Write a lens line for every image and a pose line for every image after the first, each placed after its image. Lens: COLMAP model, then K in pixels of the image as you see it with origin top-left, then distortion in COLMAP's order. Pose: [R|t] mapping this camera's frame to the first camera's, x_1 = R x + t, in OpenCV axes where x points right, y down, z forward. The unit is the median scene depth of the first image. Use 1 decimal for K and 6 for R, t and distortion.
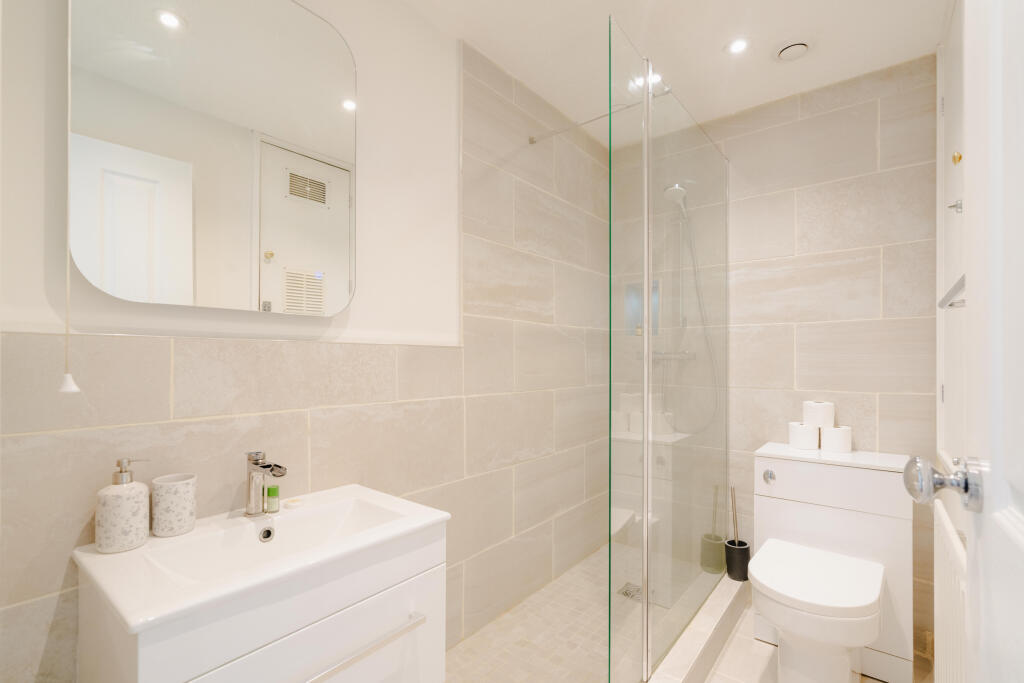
lens RADIAL K [[462.5, 0, 524.4], [0, 462.5, 362.3], [0, 0, 1]] dist [-0.011294, 0.003117]
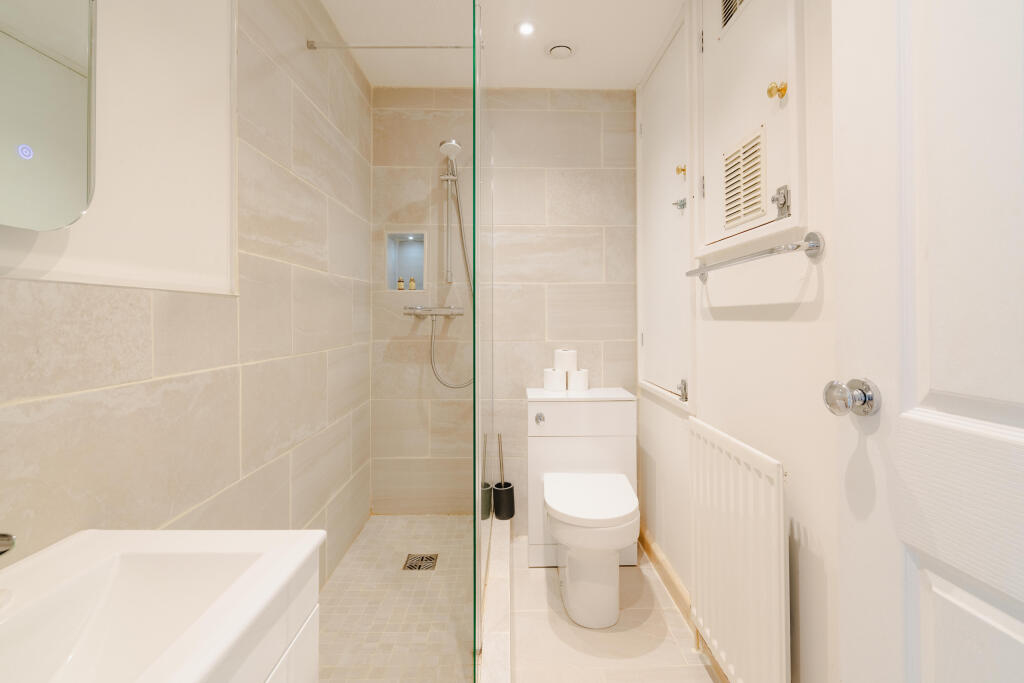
lens RADIAL K [[462.5, 0, 518.5], [0, 462.5, 311.0], [0, 0, 1]] dist [-0.011294, 0.003117]
pose [[0.775315, 0.006143, 0.631545, -0.220684], [0.004520, 0.999873, -0.015274, 0.002614], [-0.631559, 0.014697, 0.775189, 0.153185]]
